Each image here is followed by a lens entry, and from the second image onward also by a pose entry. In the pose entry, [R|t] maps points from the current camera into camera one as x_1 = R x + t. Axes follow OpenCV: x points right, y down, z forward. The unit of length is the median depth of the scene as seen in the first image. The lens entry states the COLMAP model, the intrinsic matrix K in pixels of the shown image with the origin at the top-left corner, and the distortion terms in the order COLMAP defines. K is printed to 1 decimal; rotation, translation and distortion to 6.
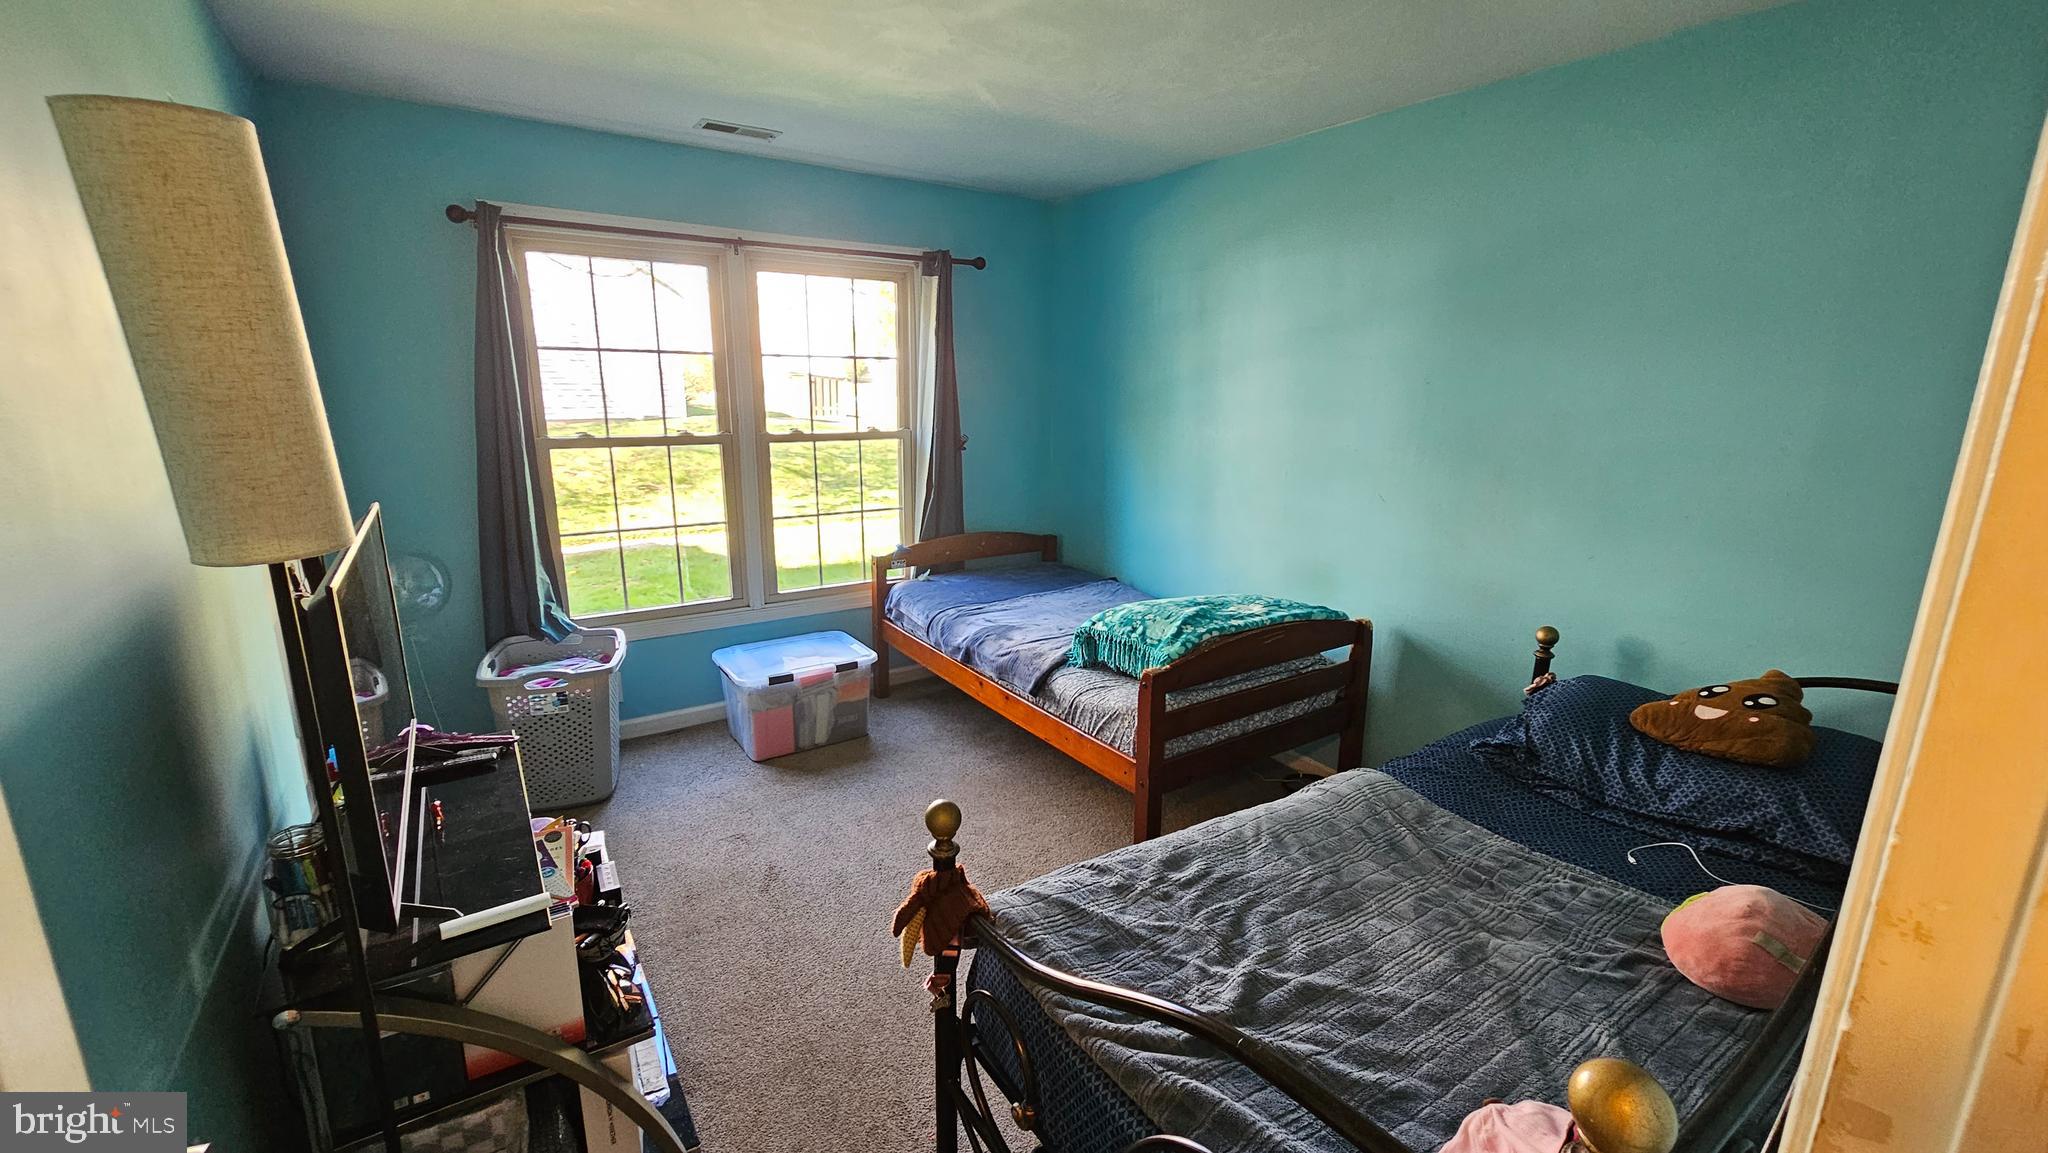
lens RADIAL K [[836.9, 0, 1020.4], [0, 836.9, 587.2], [0, 0, 1]] dist [-0.001784, 0.001656]
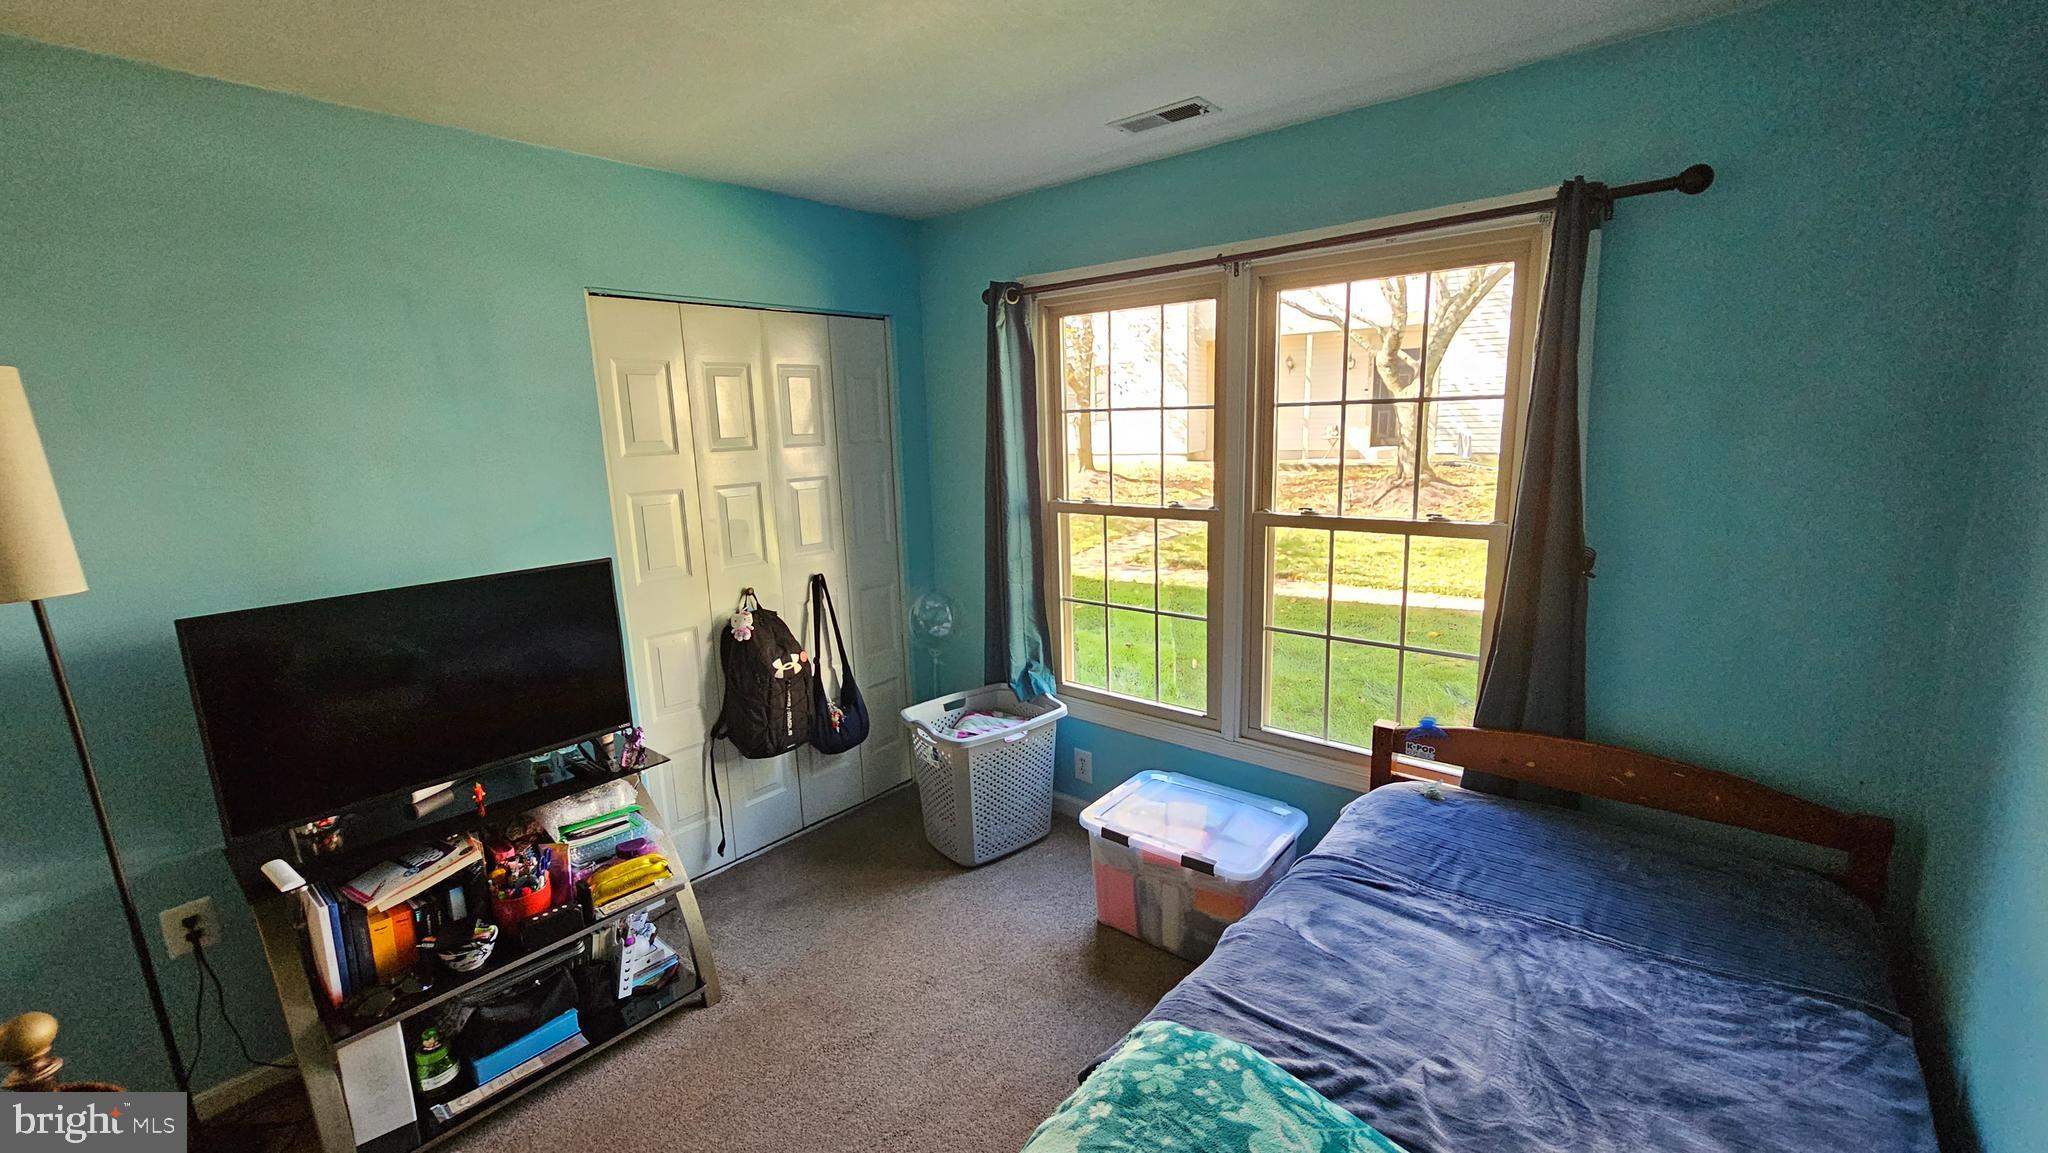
lens RADIAL K [[836.9, 0, 1031.2], [0, 836.9, 586.3], [0, 0, 1]] dist [-0.001784, 0.001656]
pose [[0.288408, 0.161681, -0.943758, 0.350363], [-0.206977, 0.972865, 0.103416, -0.163882], [0.934870, 0.165510, 0.314046, 0.628099]]
